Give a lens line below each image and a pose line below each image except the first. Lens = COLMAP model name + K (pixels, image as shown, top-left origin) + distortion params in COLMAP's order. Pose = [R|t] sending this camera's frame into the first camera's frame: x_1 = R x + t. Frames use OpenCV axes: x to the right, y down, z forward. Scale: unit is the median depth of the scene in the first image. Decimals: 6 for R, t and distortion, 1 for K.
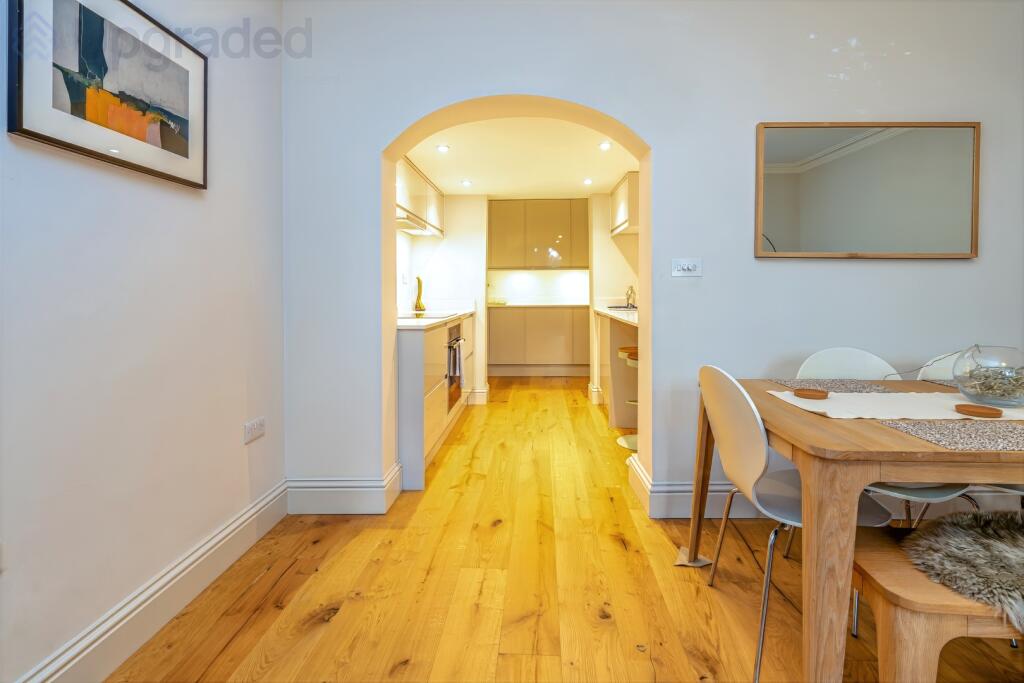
lens RADIAL K [[499.5, 0, 511.7], [0, 499.5, 298.6], [0, 0, 1]] dist [-0.002835, -0.000377]
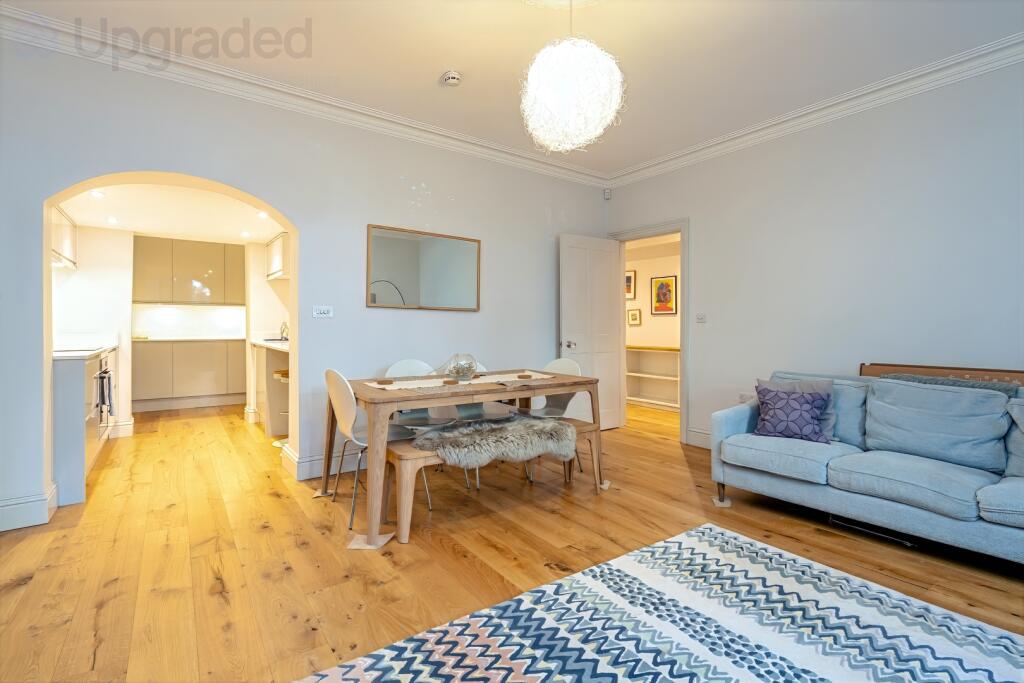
lens RADIAL K [[477.1, 0, 513.3], [0, 477.1, 334.2], [0, 0, 1]] dist [-0.001438, 0.000809]
pose [[0.779539, -0.001910, 0.626351, -0.095900], [0.000461, 0.999997, 0.002474, 0.002648], [-0.626353, -0.001640, 0.779537, -0.443907]]
